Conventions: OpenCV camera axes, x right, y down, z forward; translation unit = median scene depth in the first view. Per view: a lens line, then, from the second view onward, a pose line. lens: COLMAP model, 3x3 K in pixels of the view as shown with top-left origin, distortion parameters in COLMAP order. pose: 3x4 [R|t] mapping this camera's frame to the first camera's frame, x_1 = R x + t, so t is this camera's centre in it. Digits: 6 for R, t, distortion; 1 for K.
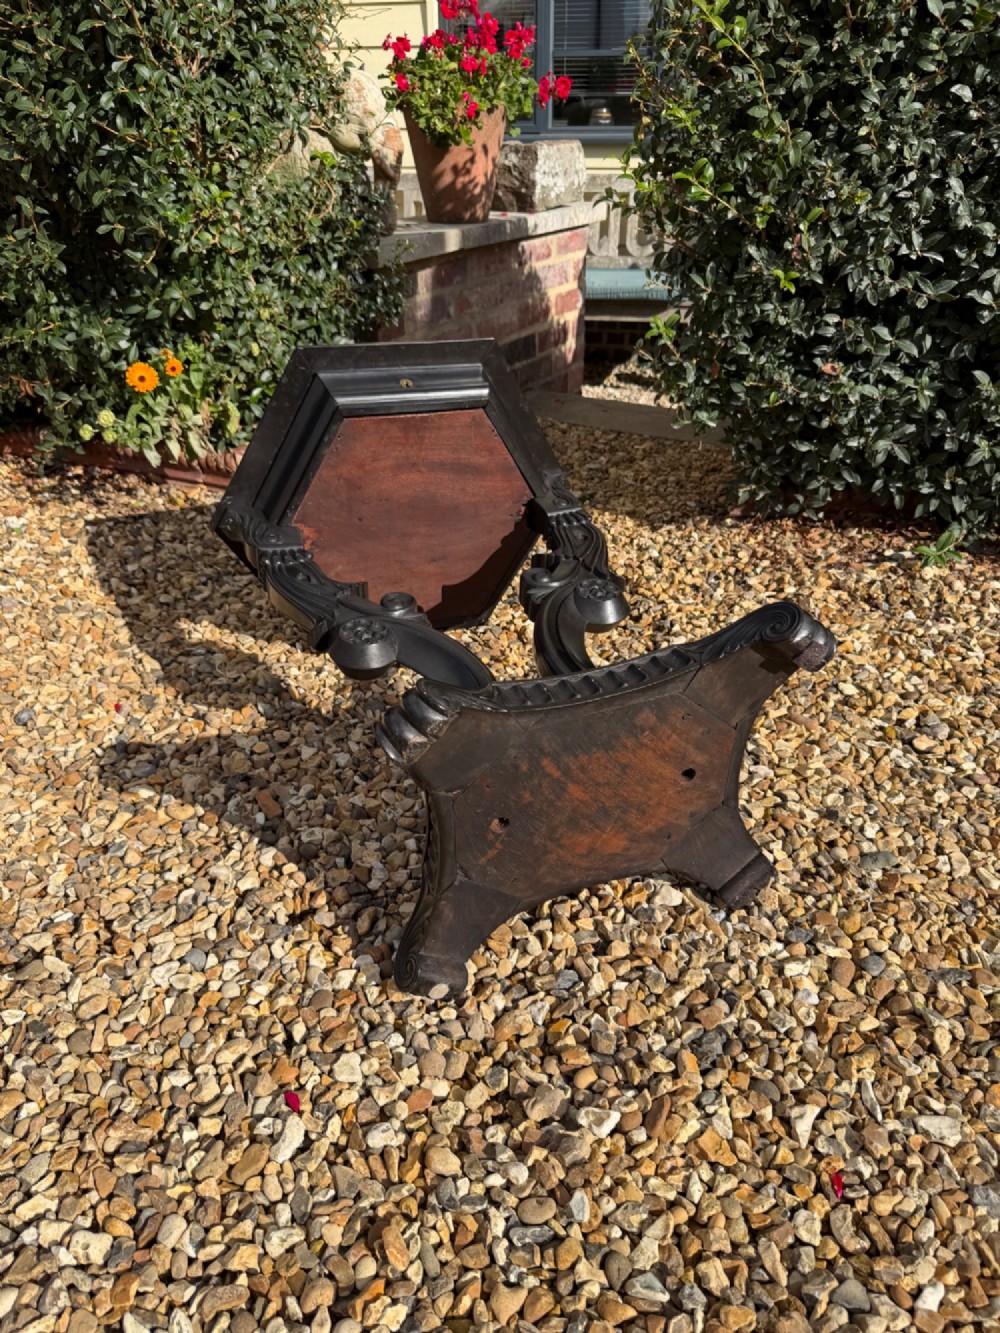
lens RADIAL K [[963.5, 0, 500.0], [0, 963.5, 666.5], [0, 0, 1]] dist [-0.014306, 0.014798]
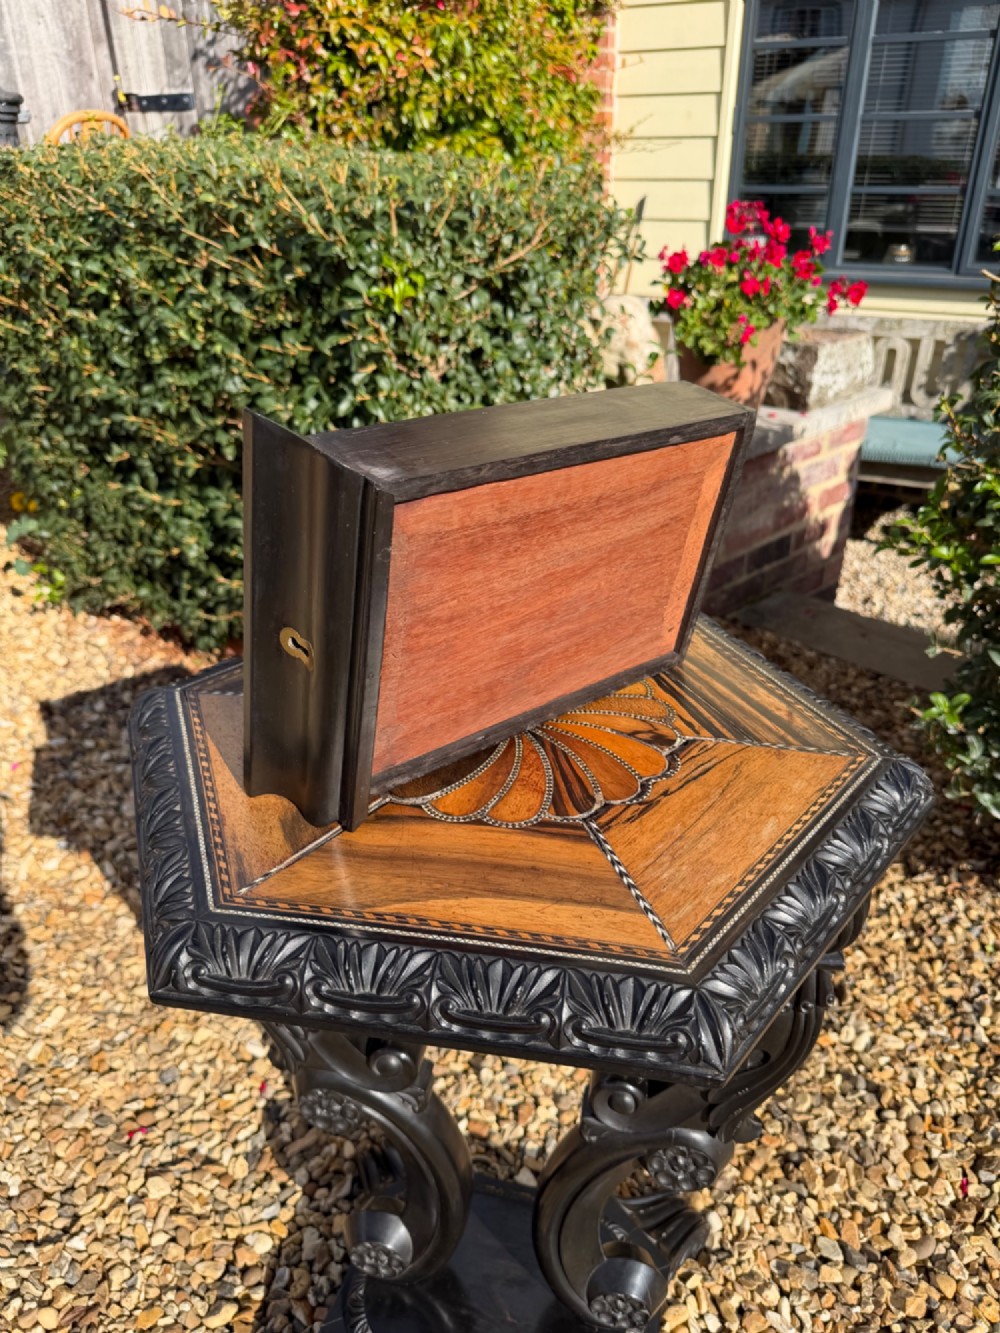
lens RADIAL K [[946.8, 0, 500.0], [0, 946.8, 666.5], [0, 0, 1]] dist [0.081133, -0.138872]
pose [[0.966134, 0.118986, -0.228970, -0.017868], [-0.126248, 0.991848, -0.017279, -0.372200], [0.225047, 0.045600, 0.973280, 0.143157]]
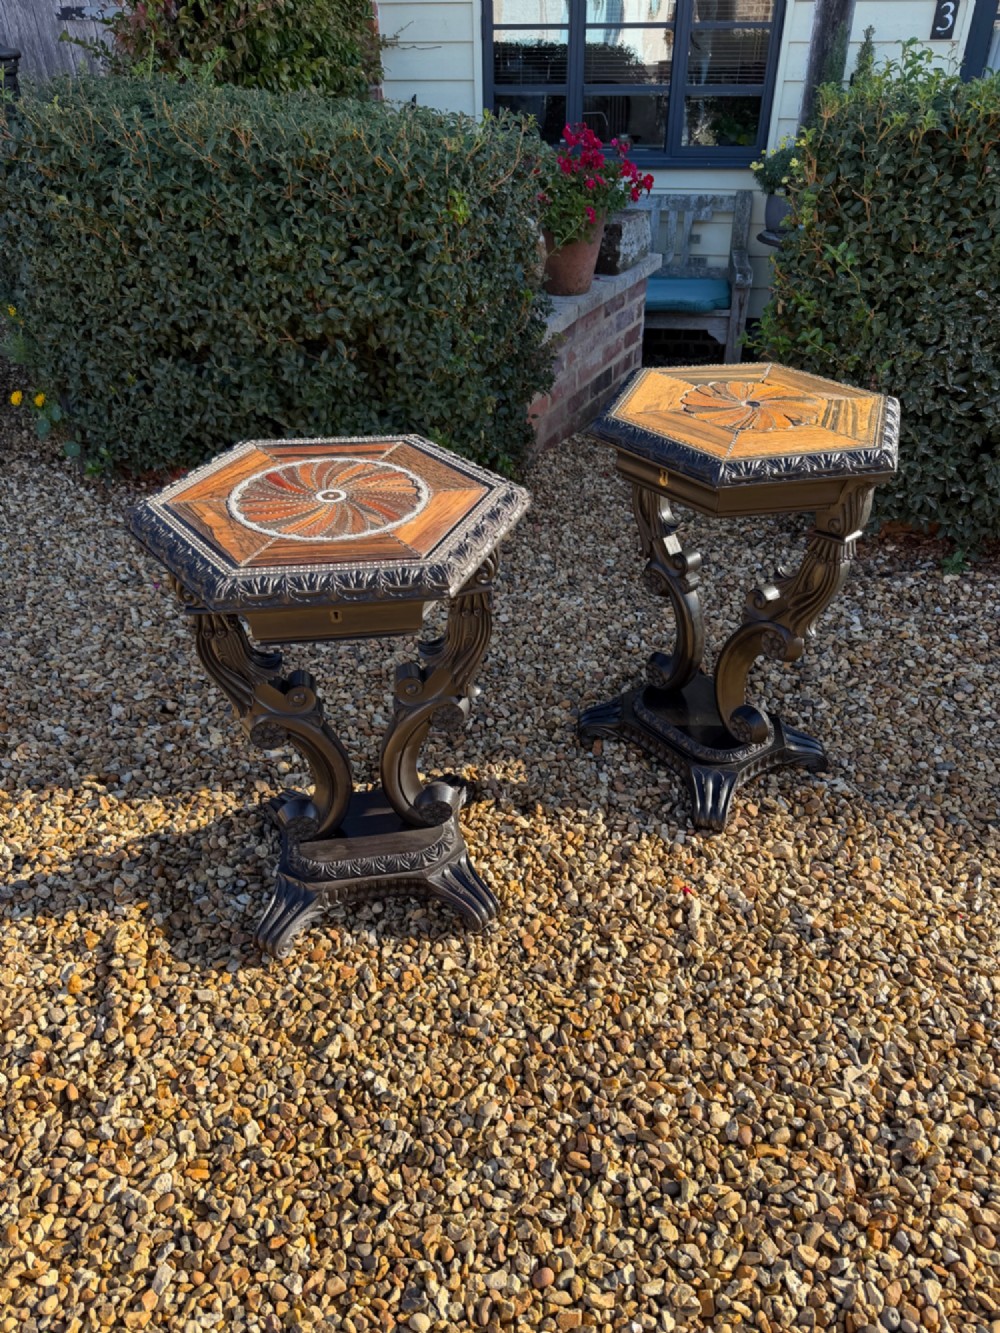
lens RADIAL K [[963.5, 0, 500.0], [0, 963.5, 666.5], [0, 0, 1]] dist [-0.014306, 0.014798]
pose [[0.997288, -0.039058, 0.062373, -0.439892], [0.034210, 0.996445, 0.076990, -0.121947], [-0.065158, -0.074647, 0.995079, -0.586677]]
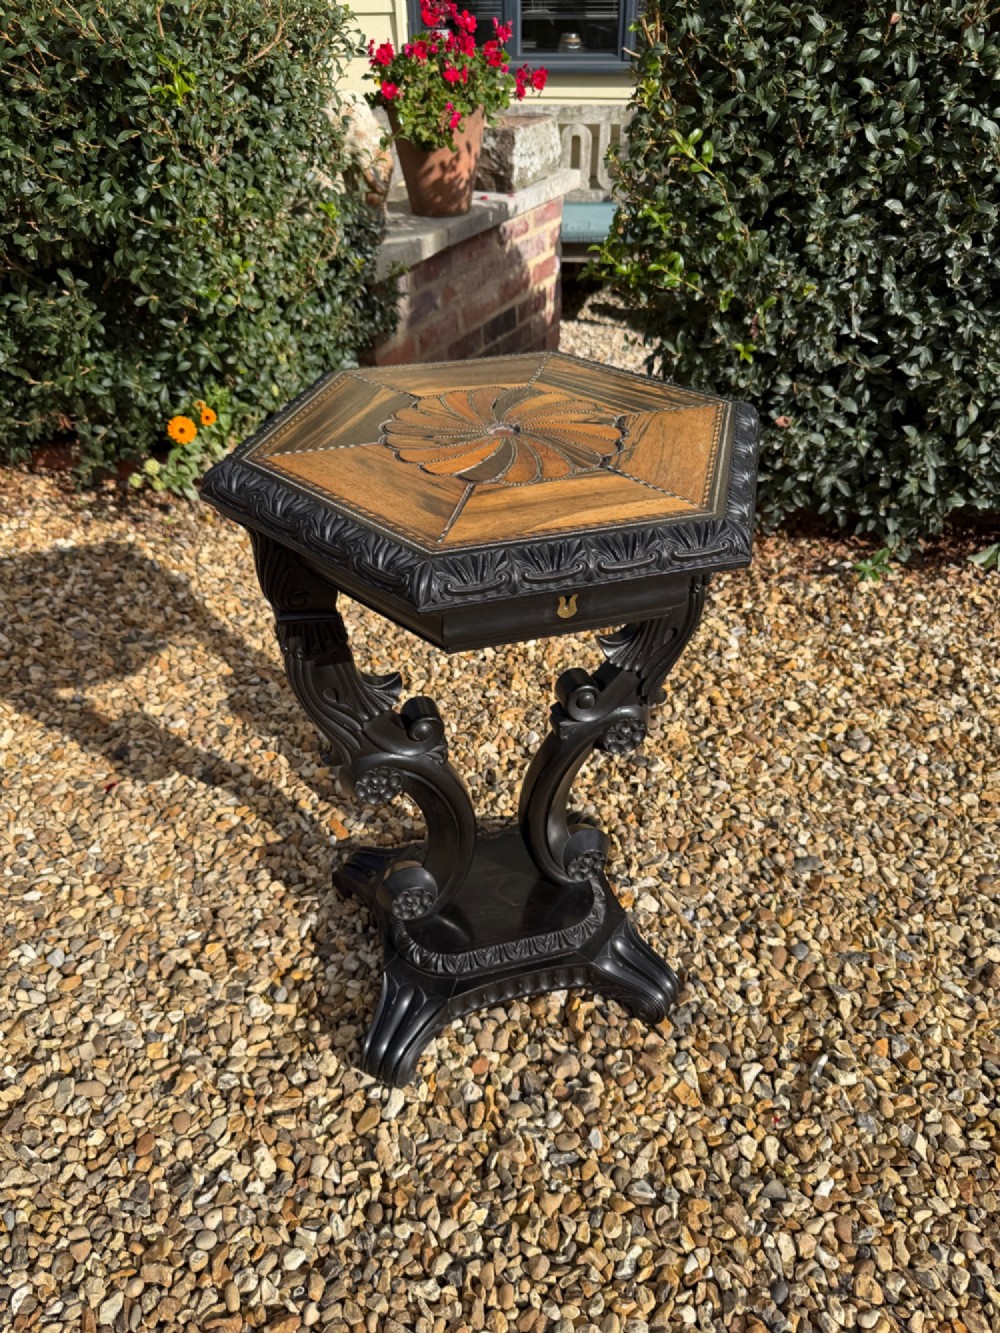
lens RADIAL K [[965.7, 0, 496.3], [0, 965.7, 665.6], [0, 0, 1]] dist [0.010376, -0.005556]
pose [[0.999245, -0.030449, 0.024128, -0.046313], [0.027139, 0.991496, 0.127280, -0.198589], [-0.027799, -0.126529, 0.991573, -0.216283]]
